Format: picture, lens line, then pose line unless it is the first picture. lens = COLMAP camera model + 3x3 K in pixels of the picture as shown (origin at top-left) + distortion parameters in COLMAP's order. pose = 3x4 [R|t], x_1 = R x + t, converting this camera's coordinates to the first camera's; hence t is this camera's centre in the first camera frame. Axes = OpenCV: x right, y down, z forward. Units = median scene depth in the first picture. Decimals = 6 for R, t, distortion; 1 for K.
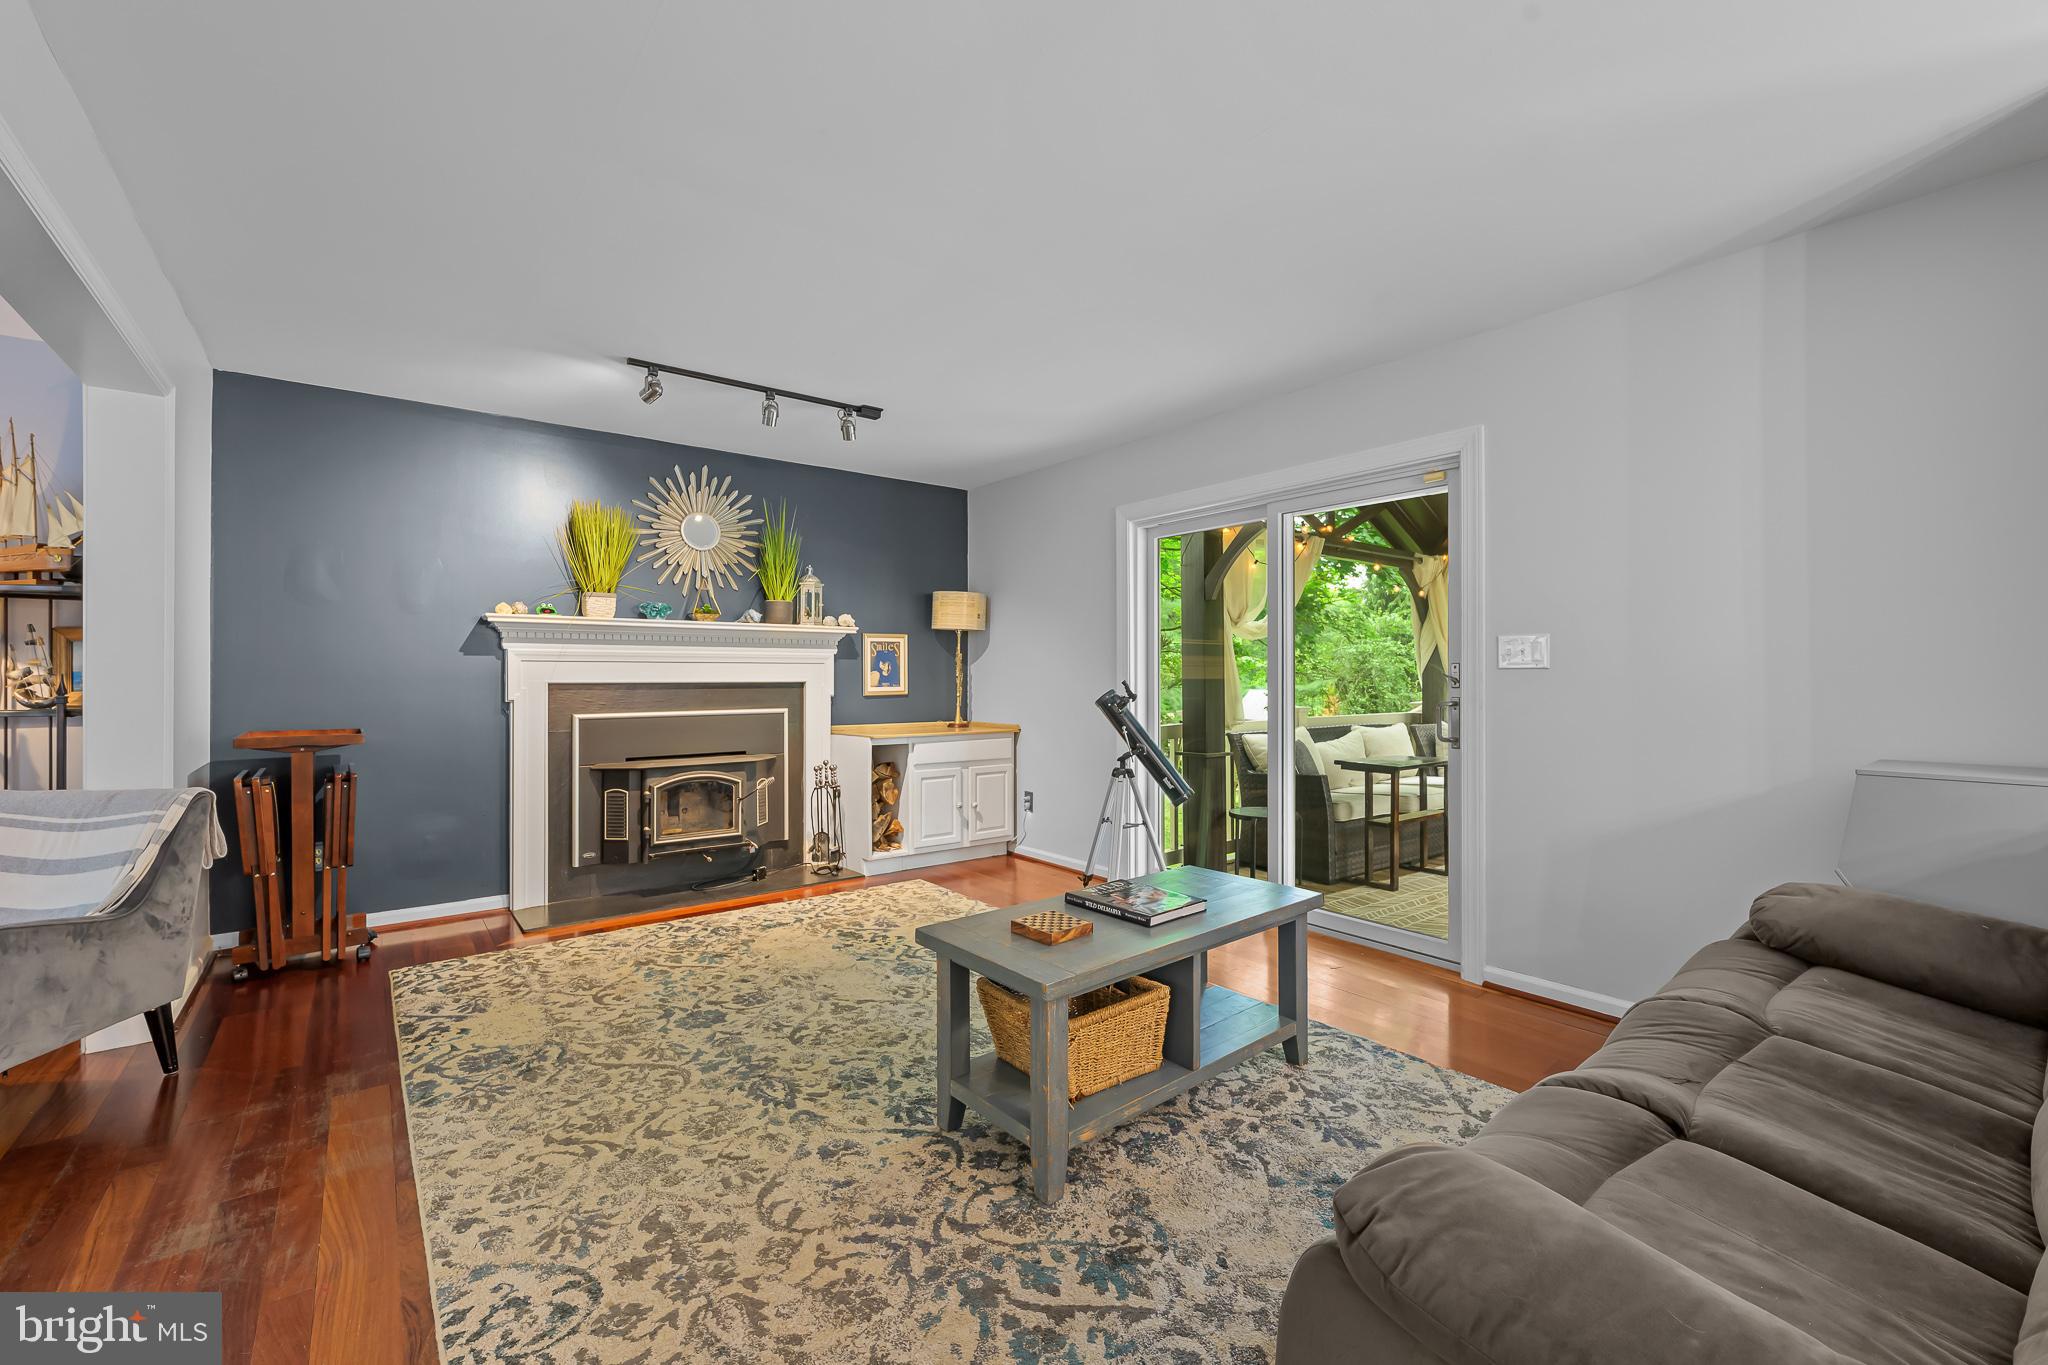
lens RADIAL K [[835.9, 0, 1005.9], [0, 835.9, 672.5], [0, 0, 1]] dist [-0.000793, -0.000239]
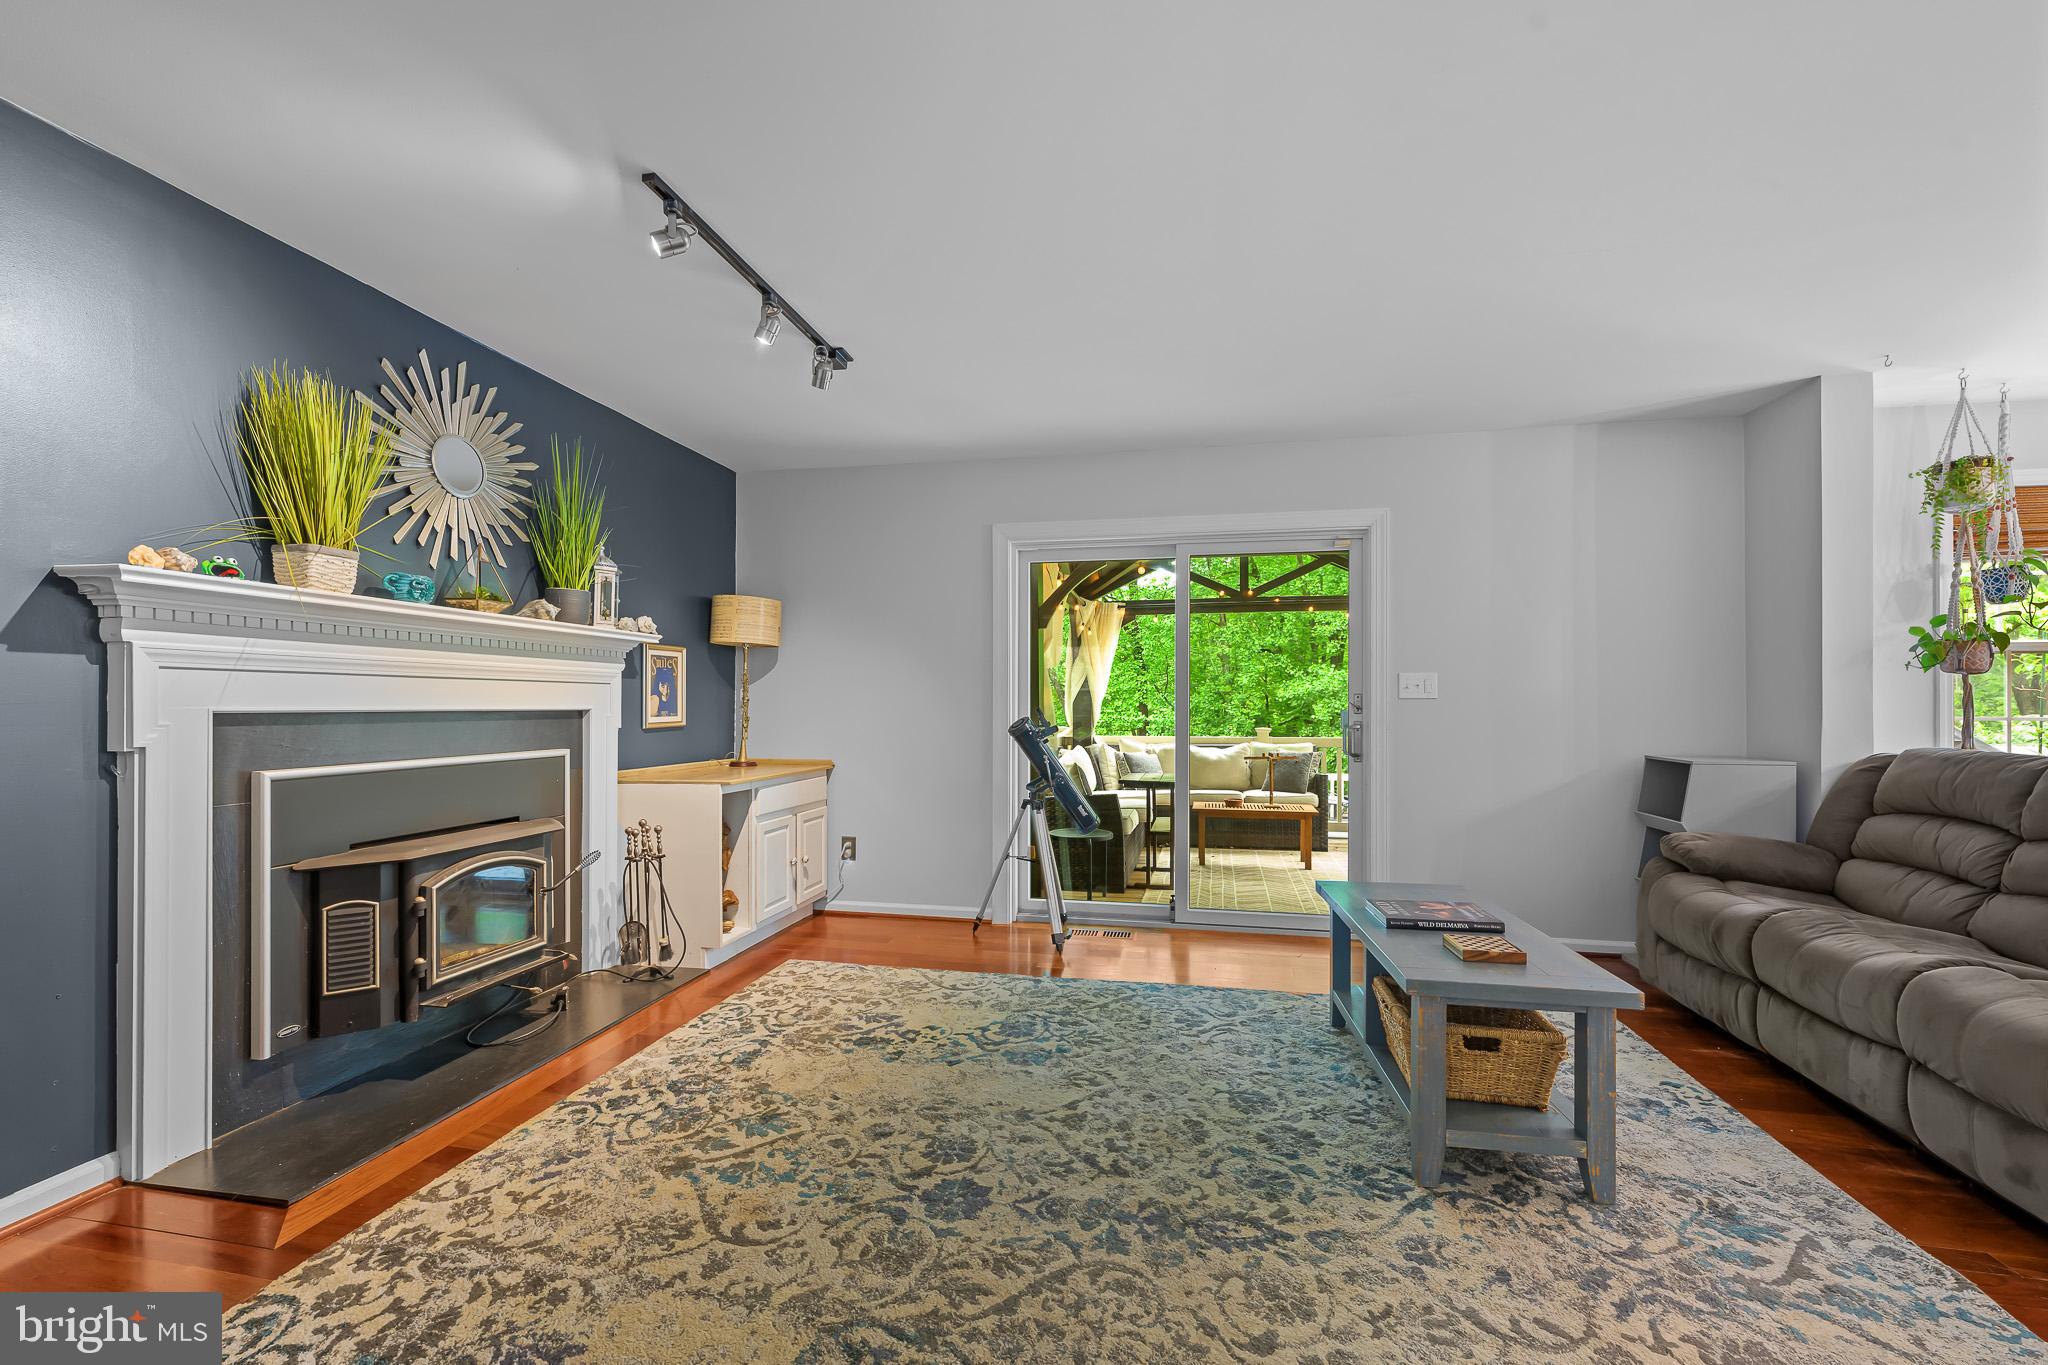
lens RADIAL K [[835.9, 0, 1028.9], [0, 835.9, 699.1], [0, 0, 1]] dist [-0.000793, -0.000239]
pose [[0.757685, 0.006862, 0.652584, -0.504505], [-0.005511, 0.999976, -0.004116, 0.004064], [-0.652597, -0.000478, 0.757705, 0.288123]]
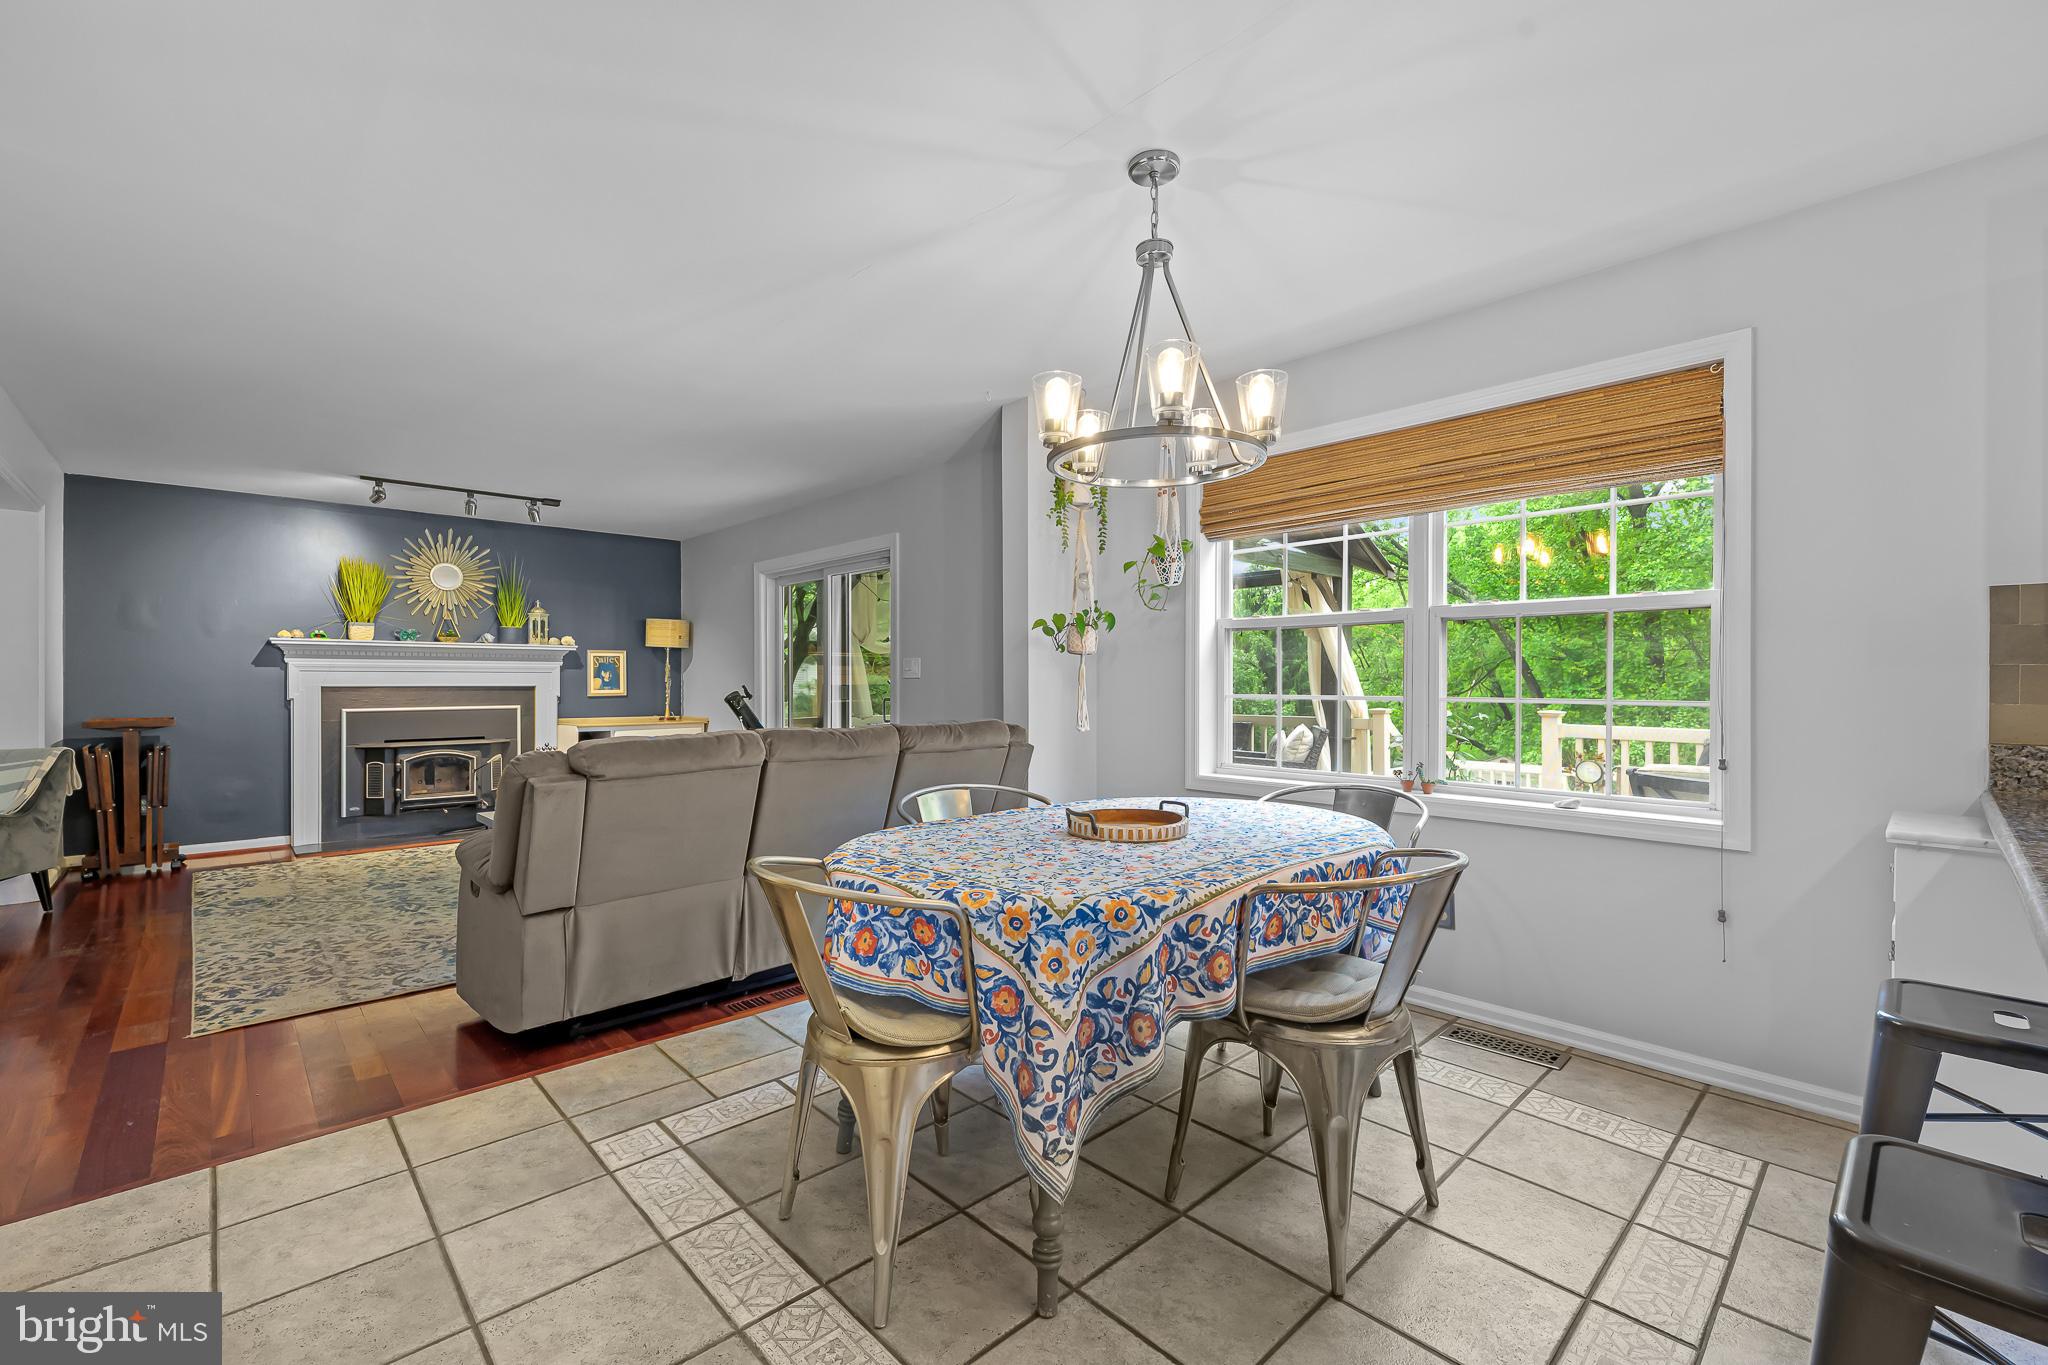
lens RADIAL K [[835.9, 0, 985.5], [0, 835.9, 683.0], [0, 0, 1]] dist [-0.000793, -0.000239]
pose [[0.995411, 0.001289, 0.095684, 0.435649], [-0.001940, 0.999976, 0.006716, -0.004868], [-0.095673, -0.006871, 0.995389, -0.513306]]
